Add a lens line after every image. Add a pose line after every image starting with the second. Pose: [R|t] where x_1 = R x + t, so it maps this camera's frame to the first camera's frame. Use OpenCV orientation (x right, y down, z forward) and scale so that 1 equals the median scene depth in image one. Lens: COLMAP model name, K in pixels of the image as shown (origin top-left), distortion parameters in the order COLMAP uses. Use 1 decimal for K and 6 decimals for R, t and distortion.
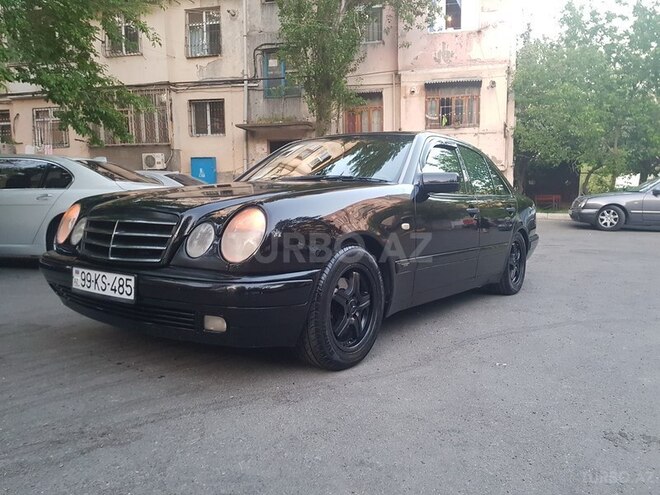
lens RADIAL K [[511.8, 0, 329.9], [0, 511.8, 252.2], [0, 0, 1]] dist [0.050795, -0.061849]
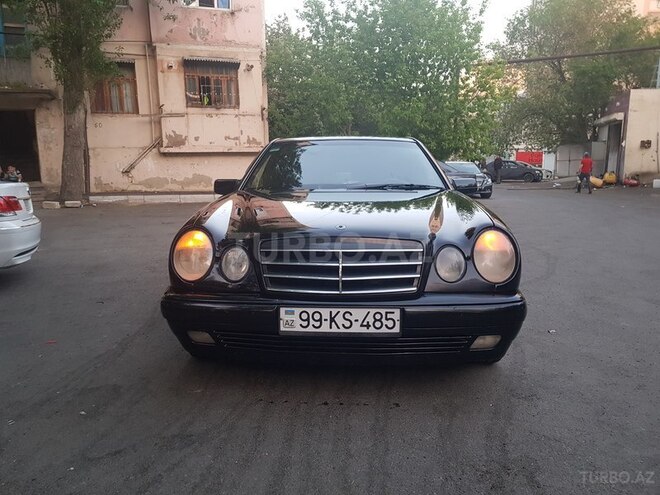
lens RADIAL K [[511.8, 0, 328.2], [0, 511.8, 247.6], [0, 0, 1]] dist [0.050795, -0.061849]
pose [[0.839125, -0.092618, 0.535996, -0.337601], [0.070494, 0.995604, 0.061675, -0.044658], [-0.539351, -0.013968, 0.841965, 0.095507]]
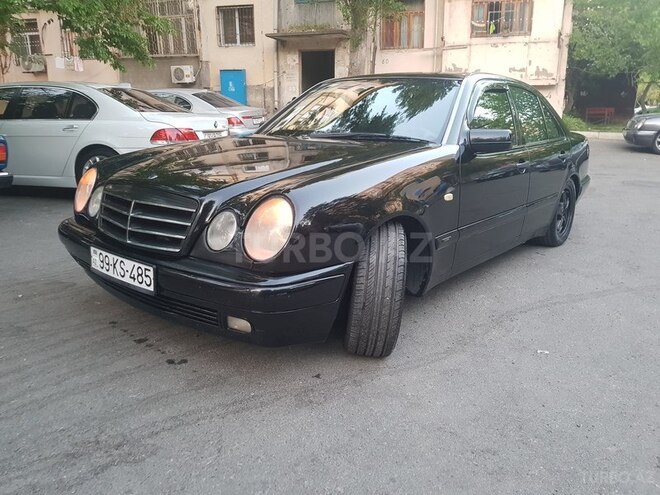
lens RADIAL K [[511.8, 0, 325.0], [0, 511.8, 244.6], [0, 0, 1]] dist [0.050795, -0.061849]
pose [[0.997236, 0.022700, -0.070741, 0.001461], [-0.011100, 0.987015, 0.160243, -0.049621], [0.073460, -0.159014, 0.984540, 0.038239]]
